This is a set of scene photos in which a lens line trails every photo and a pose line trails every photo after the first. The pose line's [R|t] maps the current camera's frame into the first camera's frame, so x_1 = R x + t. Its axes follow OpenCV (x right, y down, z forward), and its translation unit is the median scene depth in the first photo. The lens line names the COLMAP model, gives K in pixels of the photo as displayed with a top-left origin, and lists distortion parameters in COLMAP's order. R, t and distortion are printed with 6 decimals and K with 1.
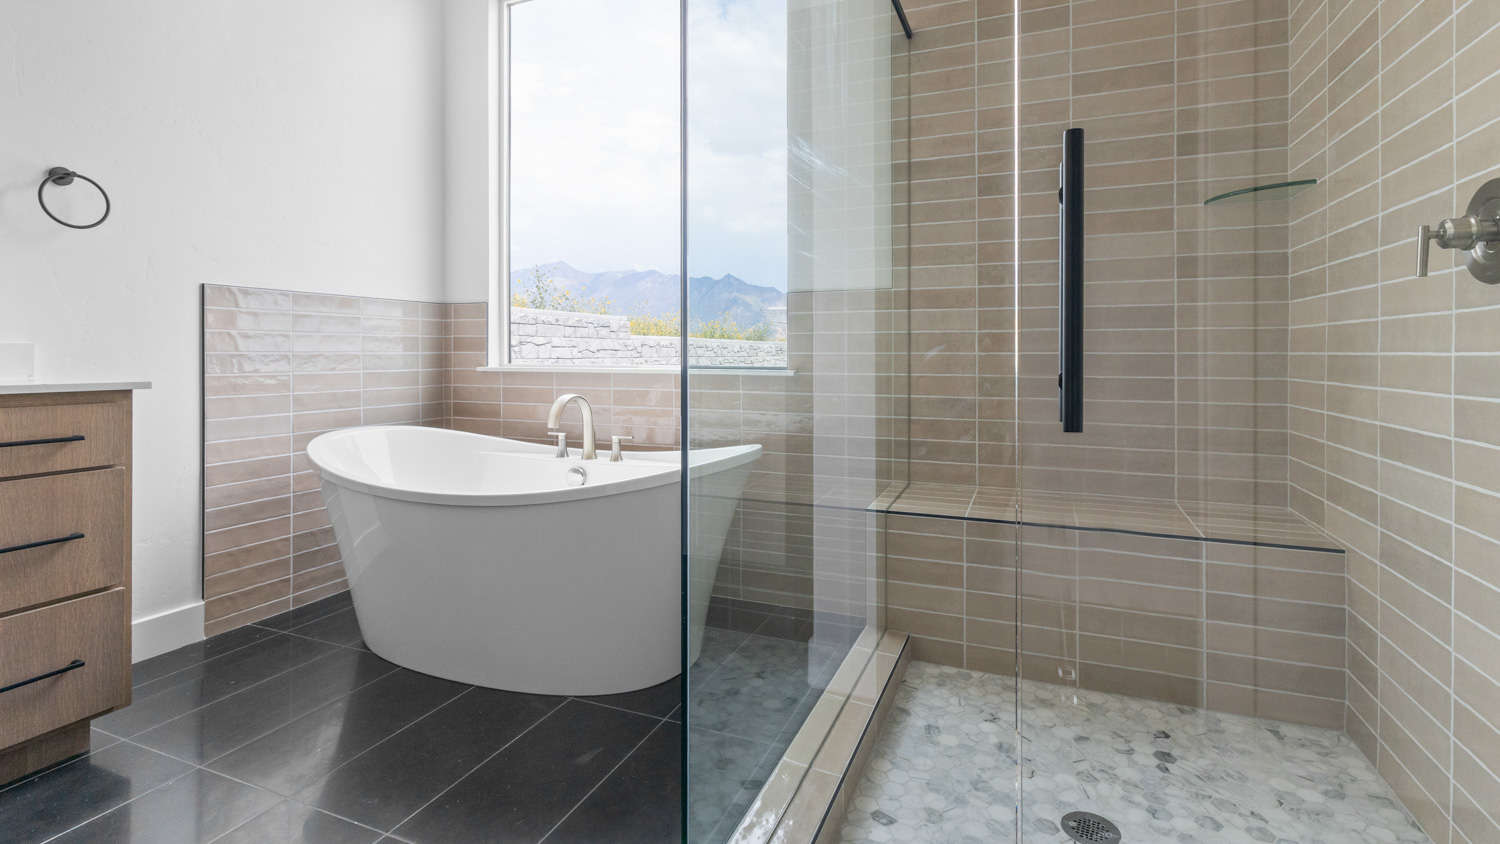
lens RADIAL K [[717.6, 0, 749.1], [0, 717.6, 412.7], [0, 0, 1]] dist [0.012866, 0.001905]
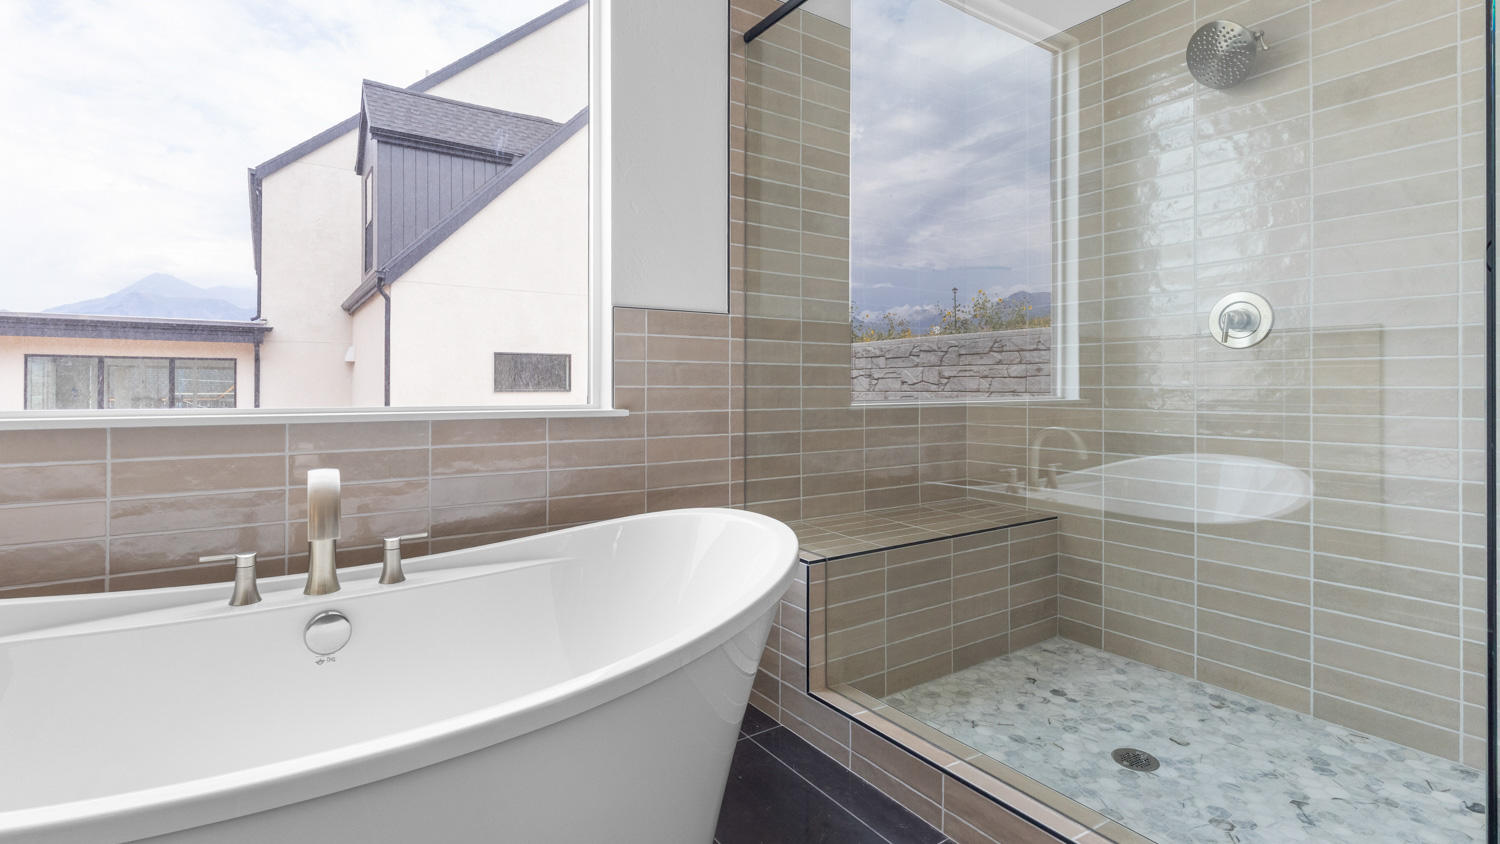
lens RADIAL K [[714.8, 0, 756.2], [0, 714.8, 431.5], [0, 0, 1]] dist [0.001125, 0.000315]
pose [[0.532626, -0.051663, 0.844772, -0.755975], [0.072386, 0.997259, 0.015349, -0.054662], [-0.843249, 0.052974, 0.534906, 0.711079]]
